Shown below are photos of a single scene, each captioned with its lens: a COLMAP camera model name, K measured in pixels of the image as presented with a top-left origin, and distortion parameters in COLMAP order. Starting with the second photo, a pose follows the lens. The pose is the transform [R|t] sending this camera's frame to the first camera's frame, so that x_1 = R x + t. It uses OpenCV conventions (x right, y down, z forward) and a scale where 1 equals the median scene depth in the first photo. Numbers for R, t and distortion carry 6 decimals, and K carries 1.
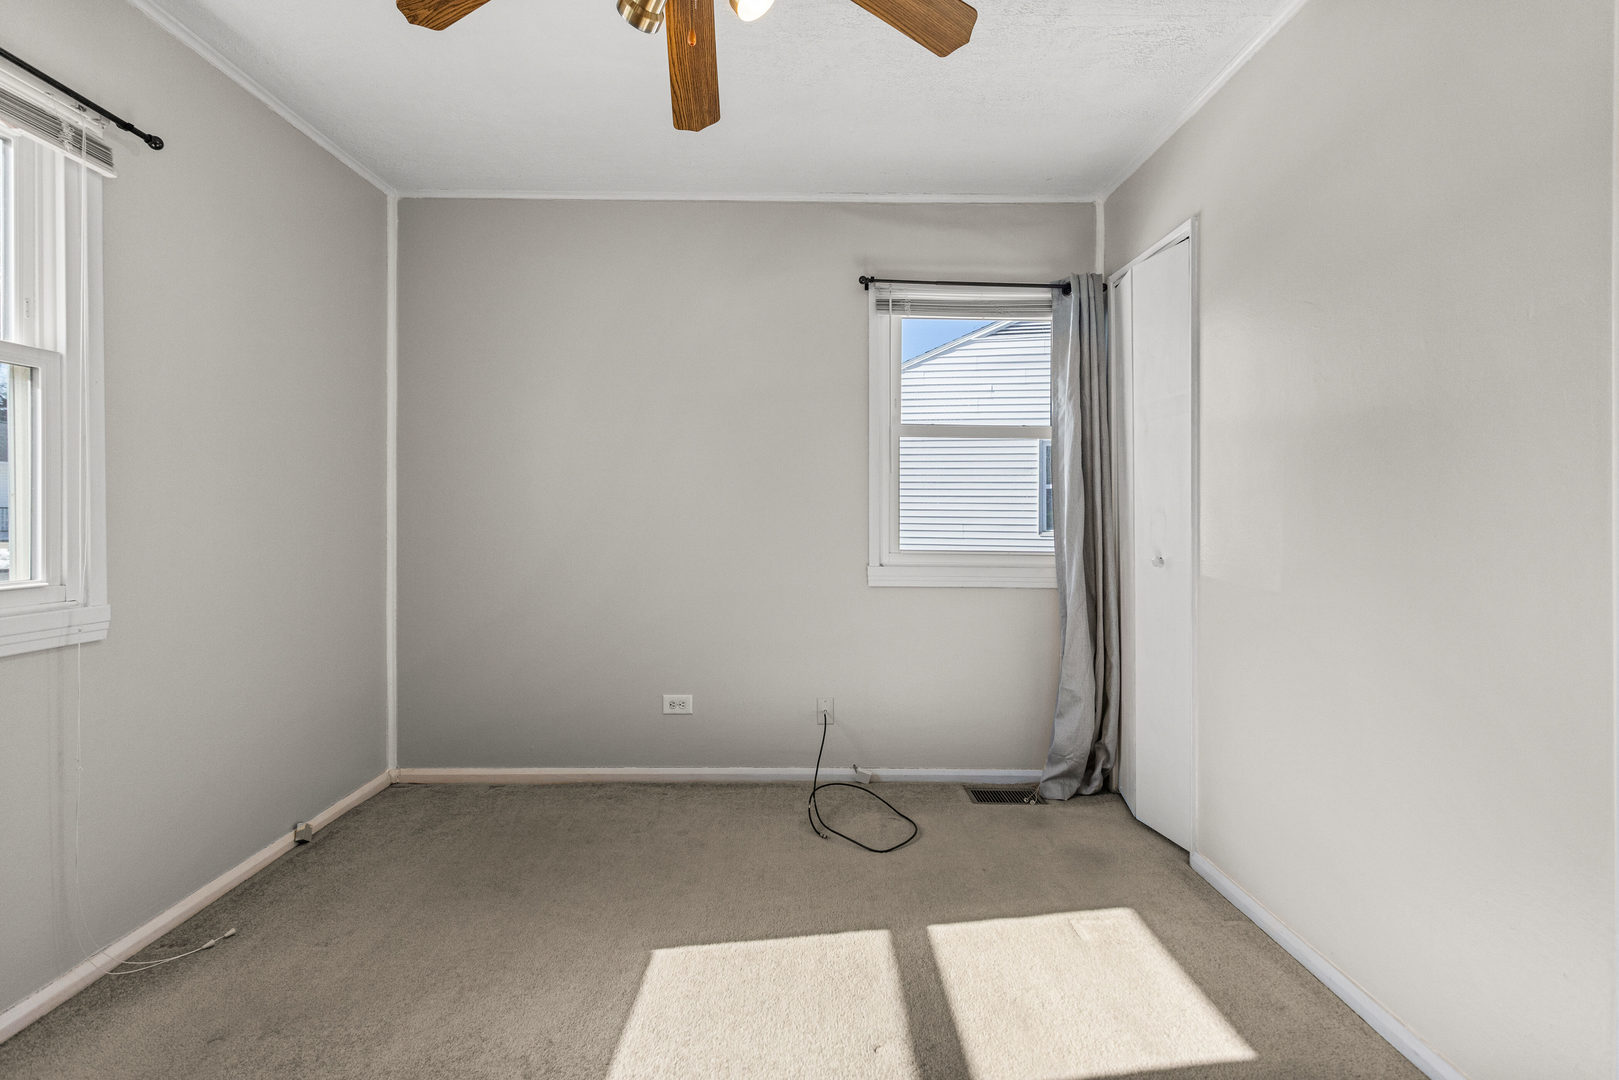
lens RADIAL K [[785.5, 0, 807.7], [0, 785.5, 510.0], [0, 0, 1]] dist [-0.000082, -0.000301]
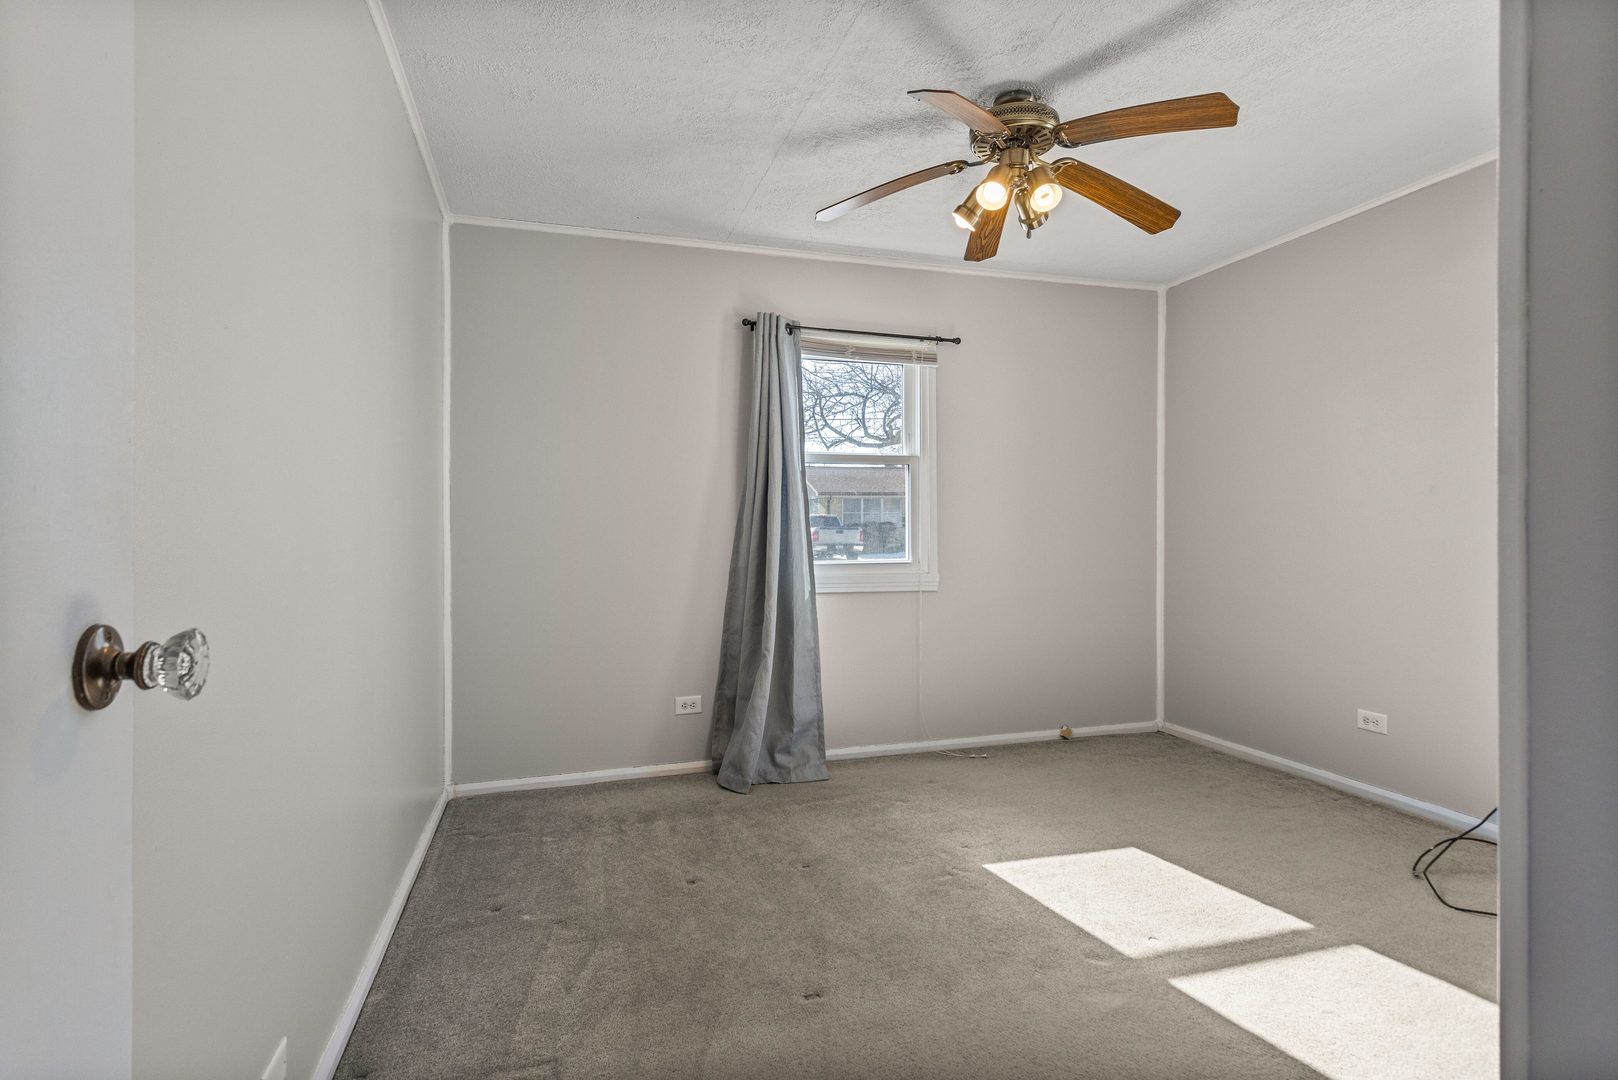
lens RADIAL K [[786.8, 0, 804.6], [0, 786.8, 531.9], [0, 0, 1]] dist [-0.000434, -0.000168]
pose [[0.290330, -0.003031, -0.956922, 0.597695], [0.008793, 0.999961, -0.000499, 0.004398], [0.956886, -0.008269, 0.290346, 0.037270]]
